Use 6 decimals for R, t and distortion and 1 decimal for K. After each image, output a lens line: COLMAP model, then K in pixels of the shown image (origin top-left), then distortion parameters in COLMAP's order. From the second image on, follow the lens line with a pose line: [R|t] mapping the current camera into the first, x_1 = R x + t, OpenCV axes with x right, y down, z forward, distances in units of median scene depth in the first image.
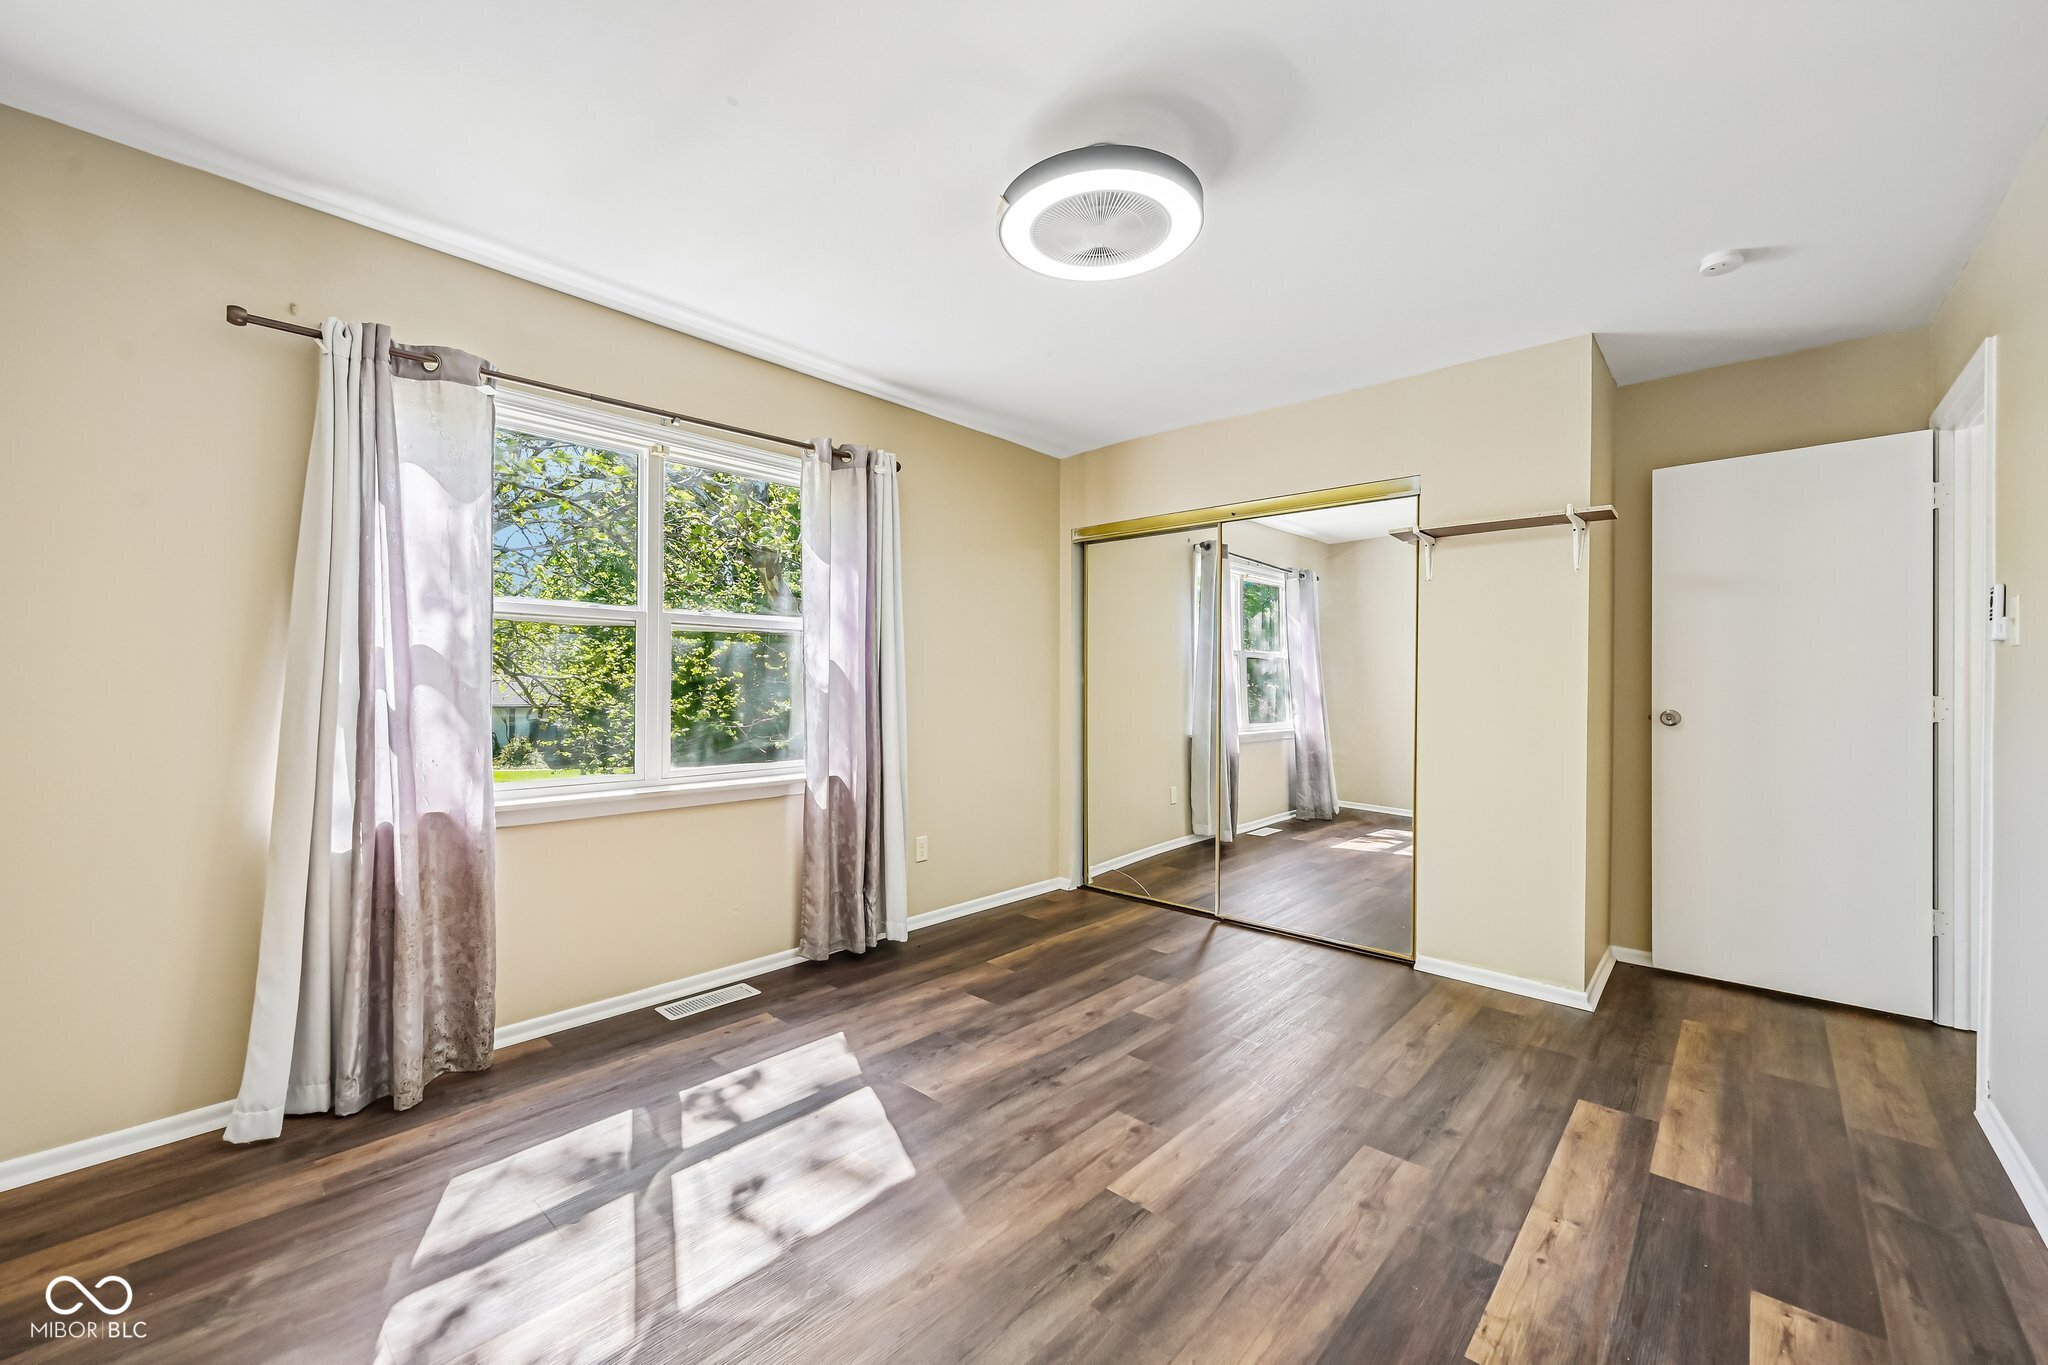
lens RADIAL K [[802.2, 0, 1027.8], [0, 802.2, 685.5], [0, 0, 1]] dist [0.001189, 0.000210]
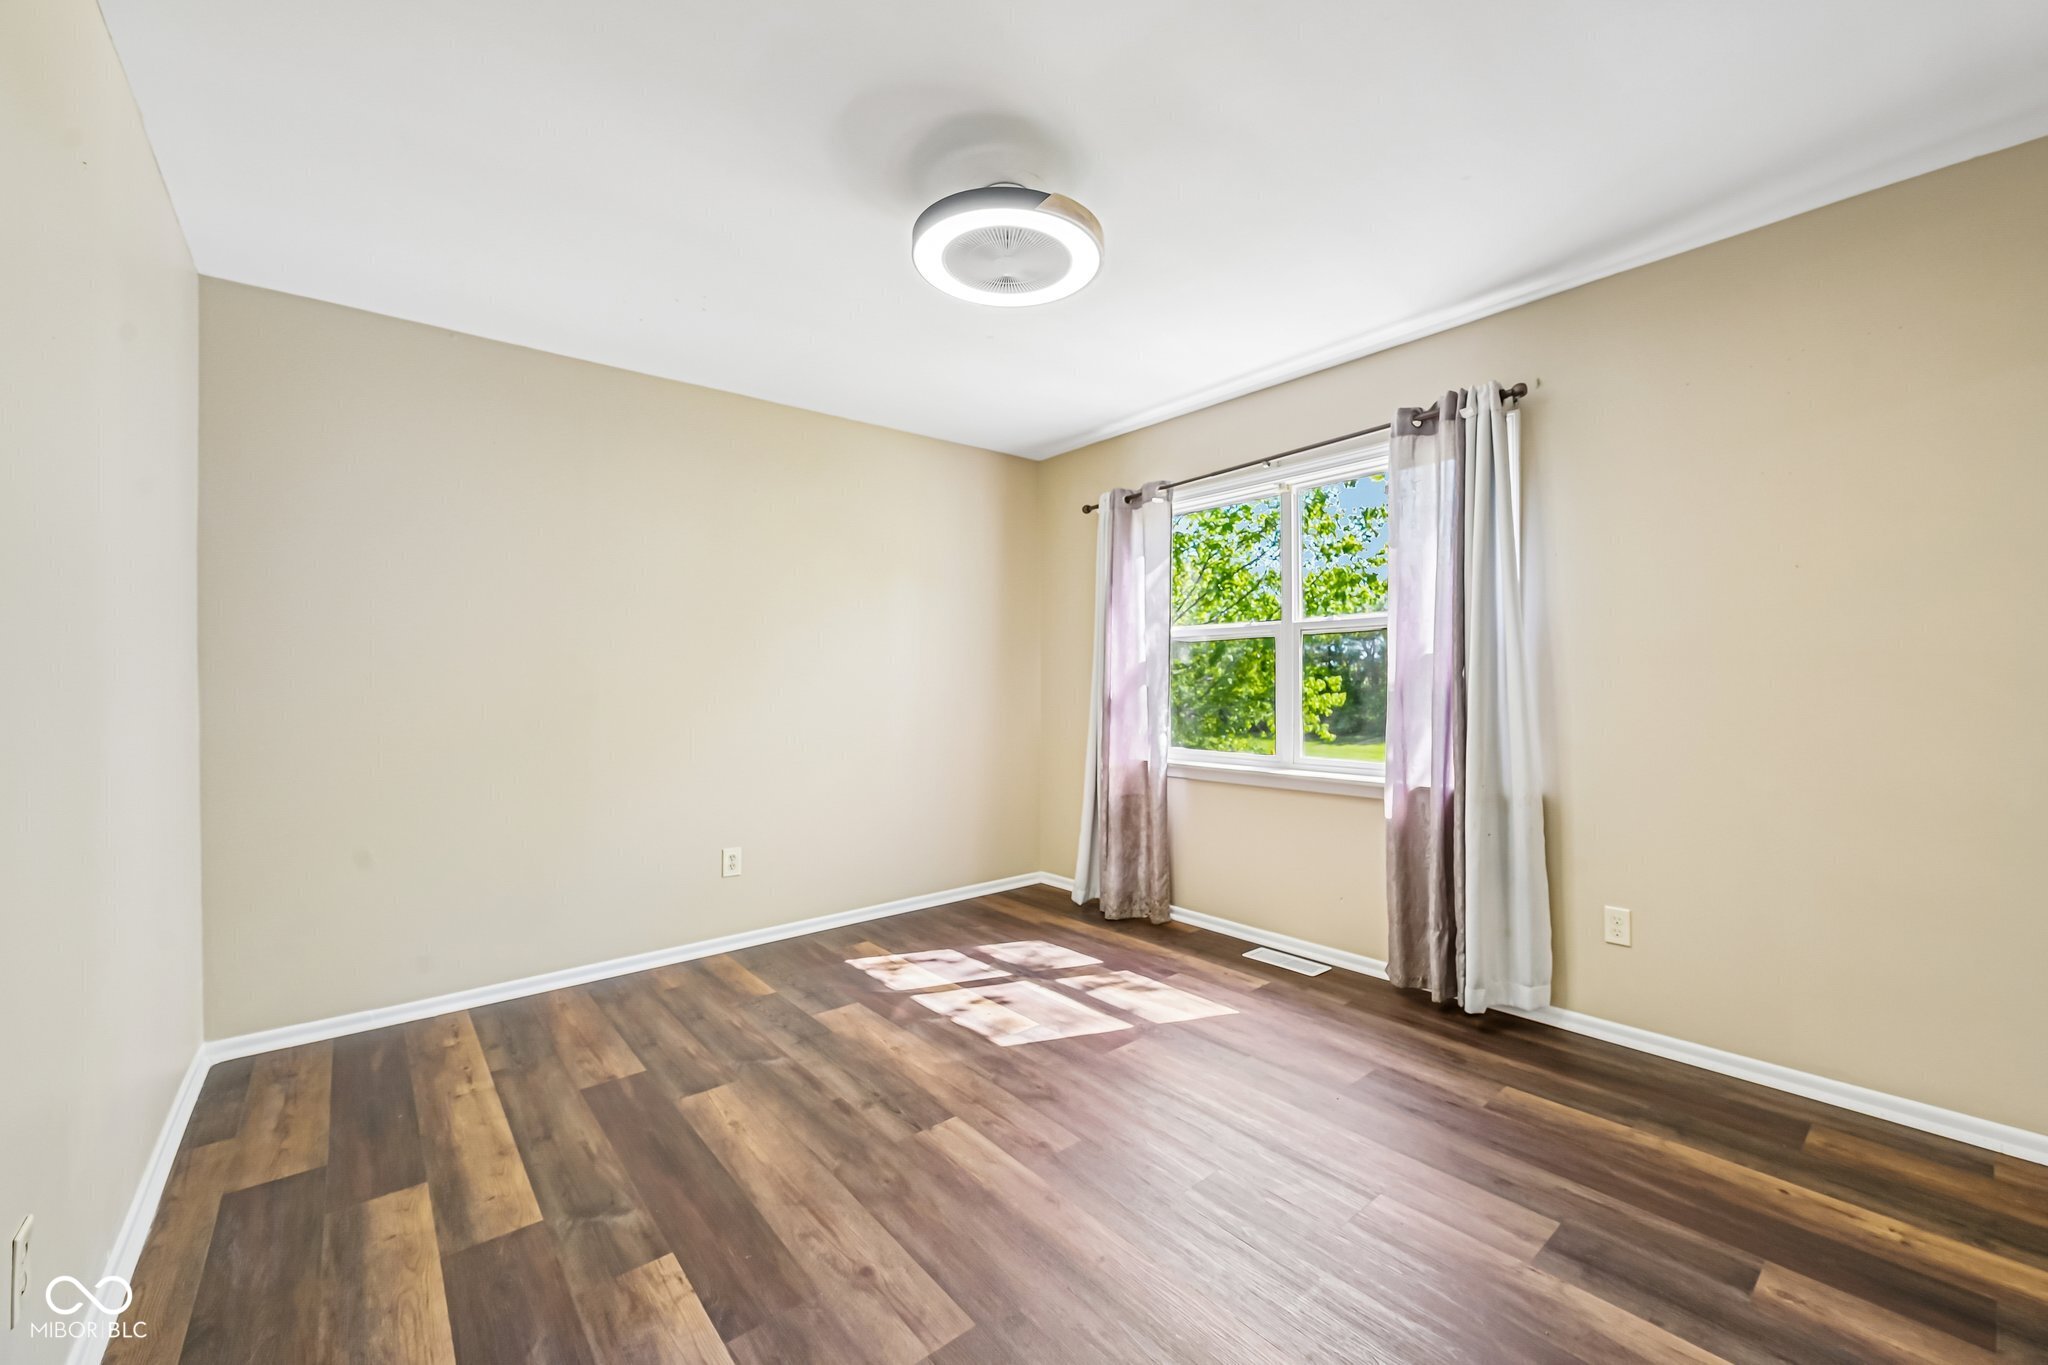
lens RADIAL K [[789.3, 0, 1024.0], [0, 789.3, 682.5], [0, 0, 1]] dist [0.000893, 0.000284]
pose [[-0.125230, -0.007271, -0.992101, 1.007867], [0.004911, 0.999956, -0.007948, 0.005797], [0.992116, -0.005868, -0.125189, 1.024195]]
